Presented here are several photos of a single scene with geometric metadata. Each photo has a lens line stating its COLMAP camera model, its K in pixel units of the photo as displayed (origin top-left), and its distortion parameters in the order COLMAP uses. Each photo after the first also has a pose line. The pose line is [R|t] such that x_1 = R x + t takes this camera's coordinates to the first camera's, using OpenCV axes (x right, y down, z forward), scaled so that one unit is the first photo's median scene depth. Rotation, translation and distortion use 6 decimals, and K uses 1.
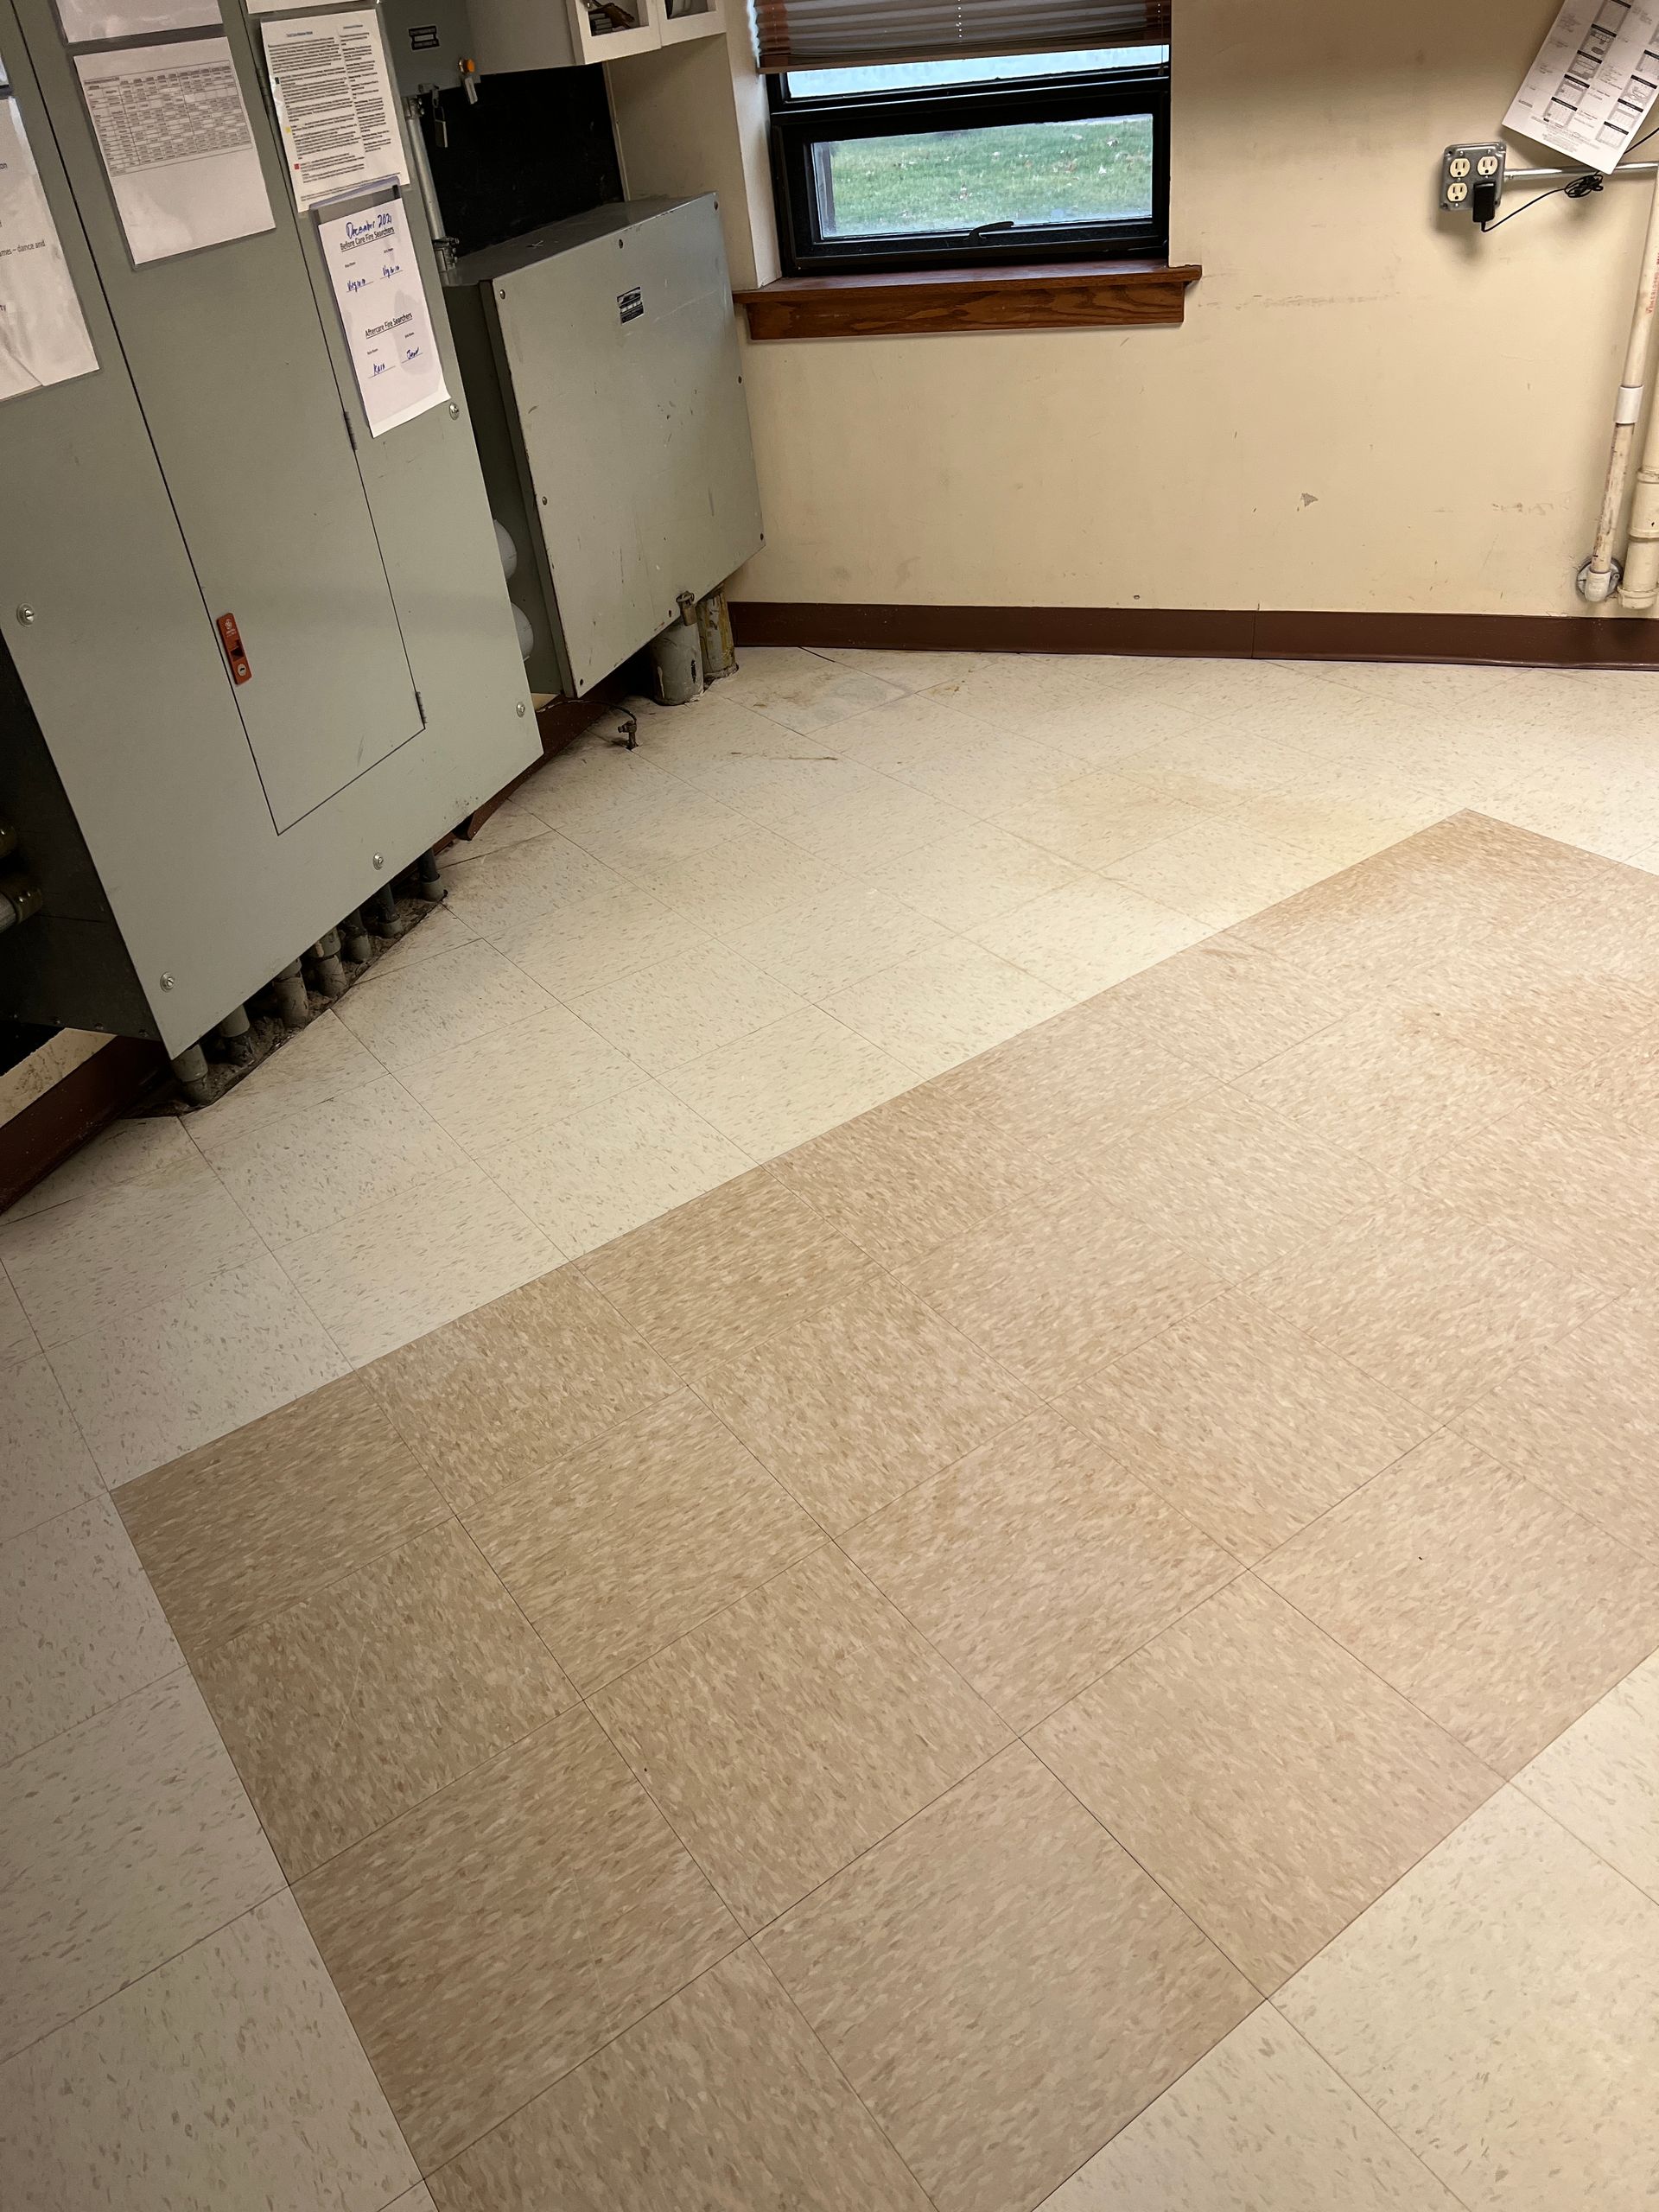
lens RADIAL K [[1672.5, 0, 832.1], [0, 1672.5, 1096.3], [0, 0, 1]] dist [0.046419, -0.053730]
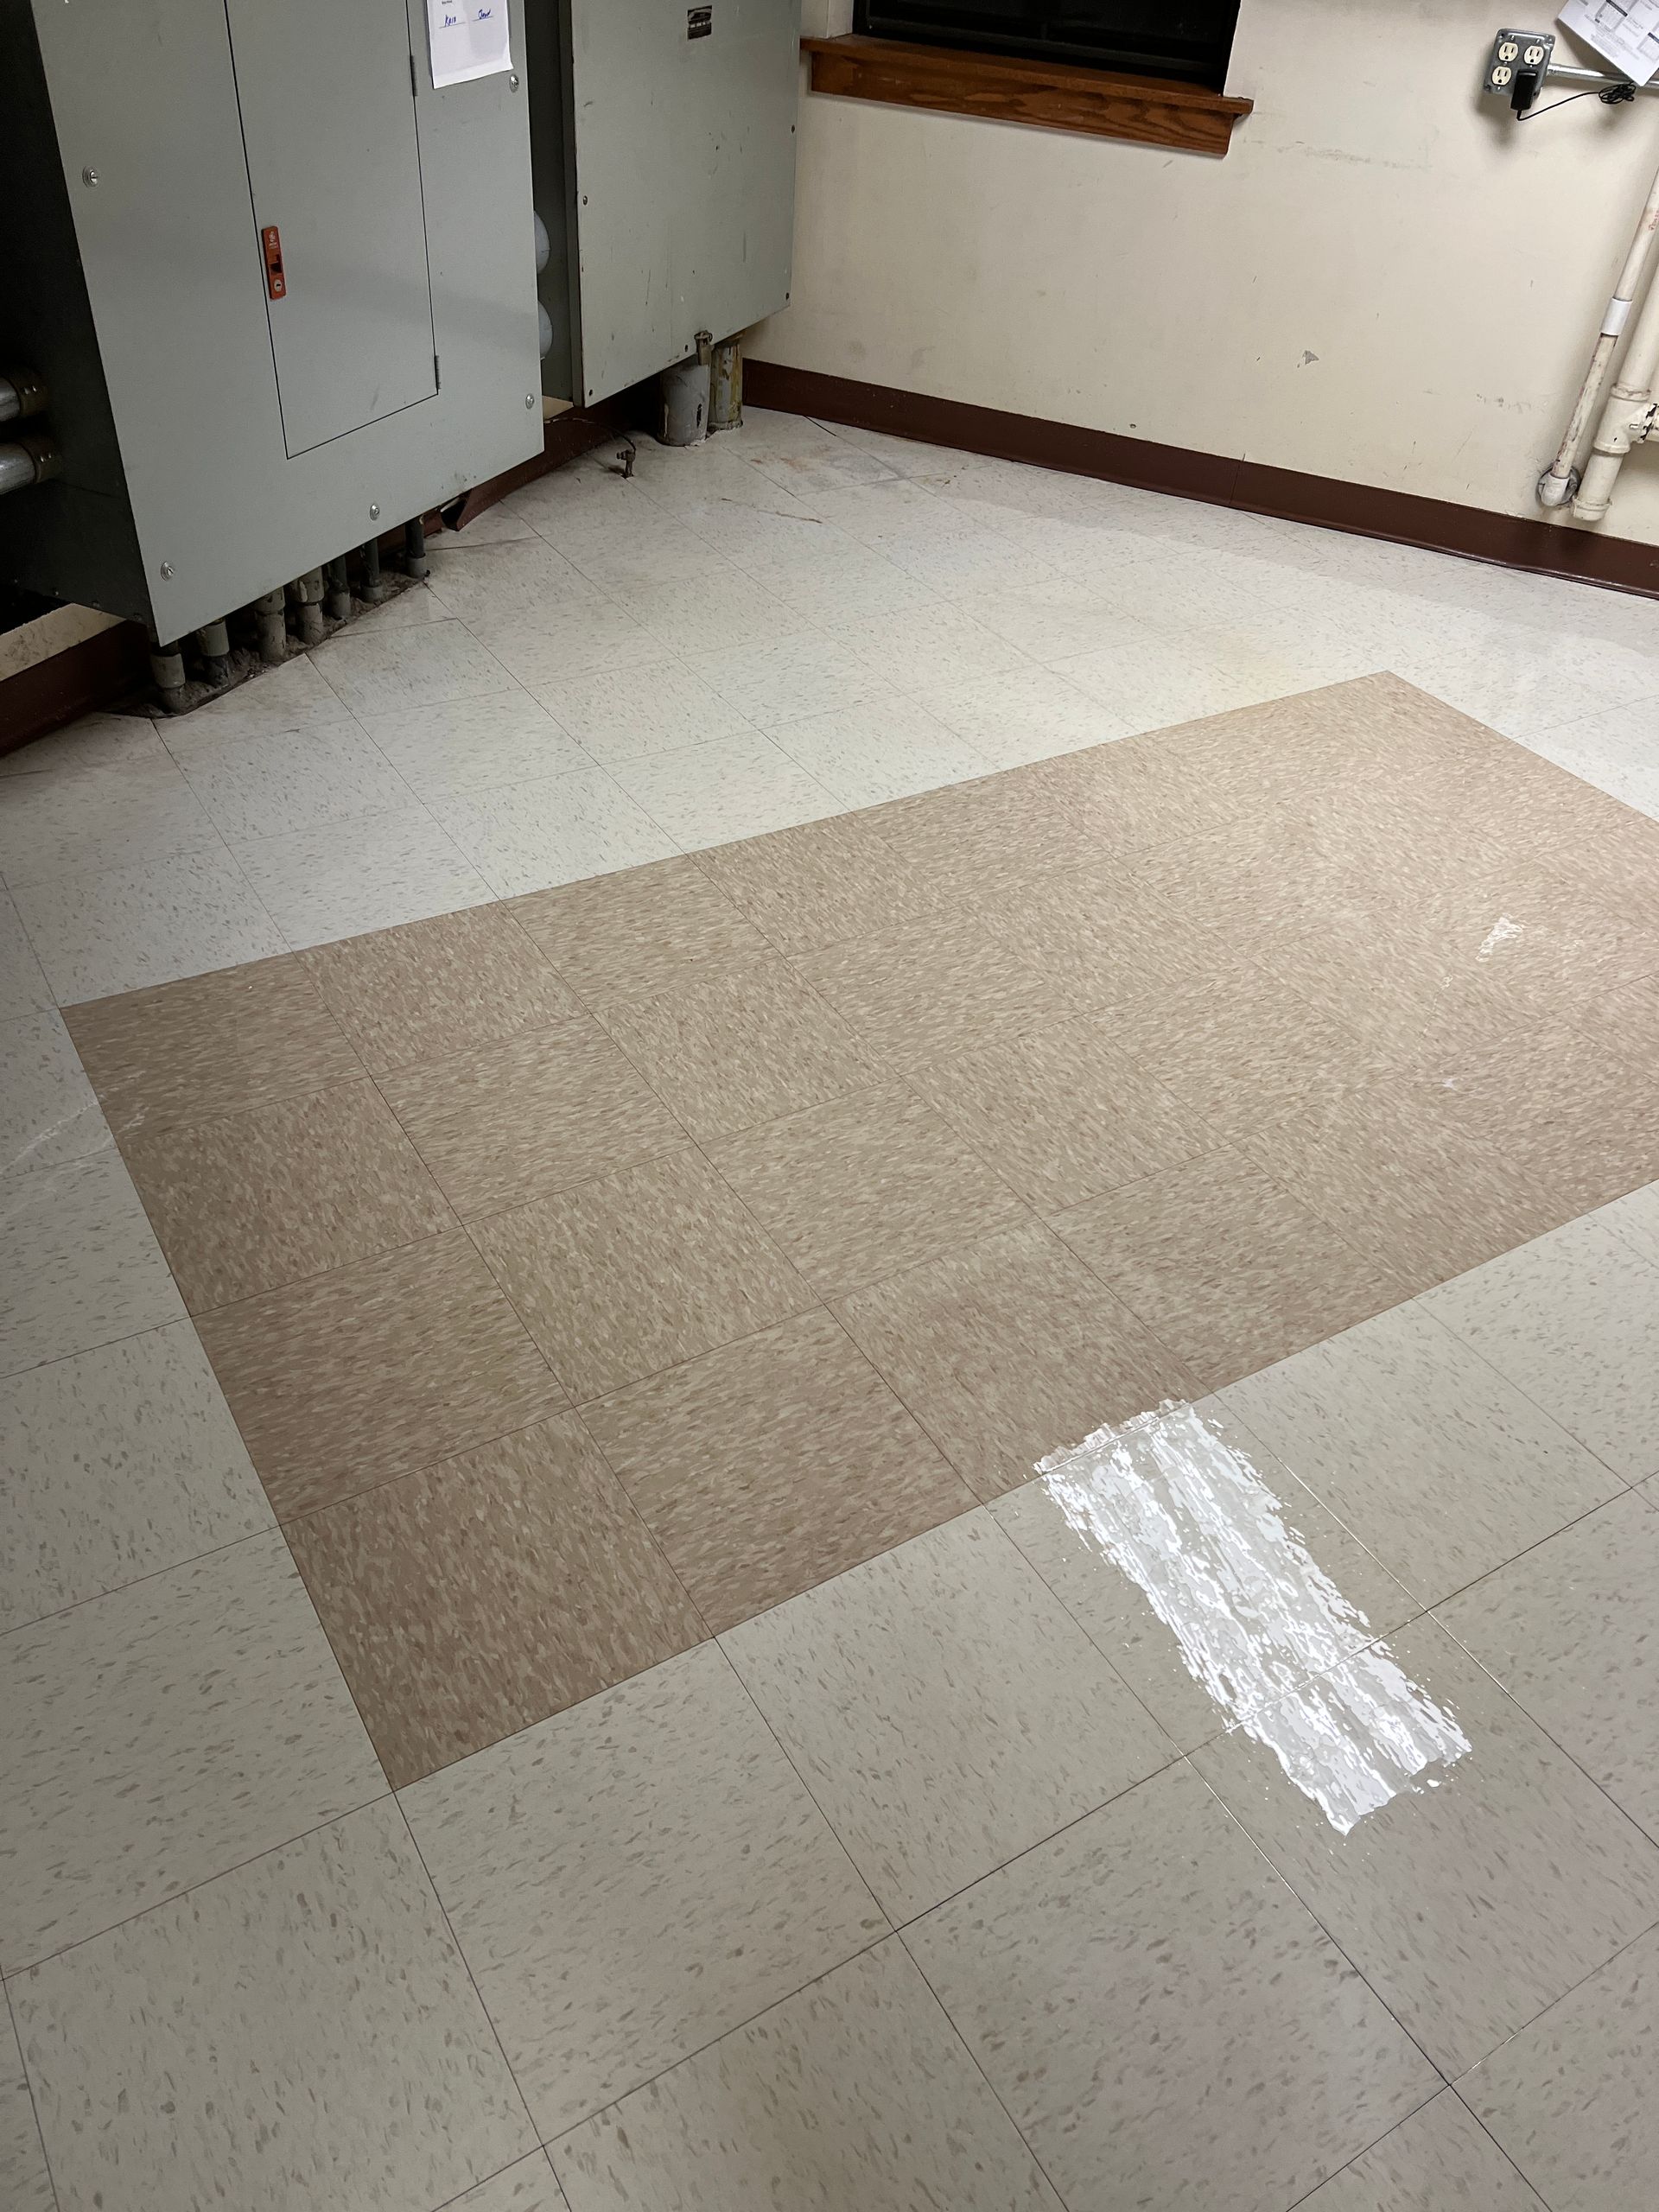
lens RADIAL K [[1651.2, 0, 822.1], [0, 1651.2, 1106.0], [0, 0, 1]] dist [0.053526, -0.066953]
pose [[0.983584, 0.171891, 0.054917, 0.014940], [-0.176505, 0.979735, 0.094686, 0.092804], [-0.037529, -0.102825, 0.993991, -0.103575]]
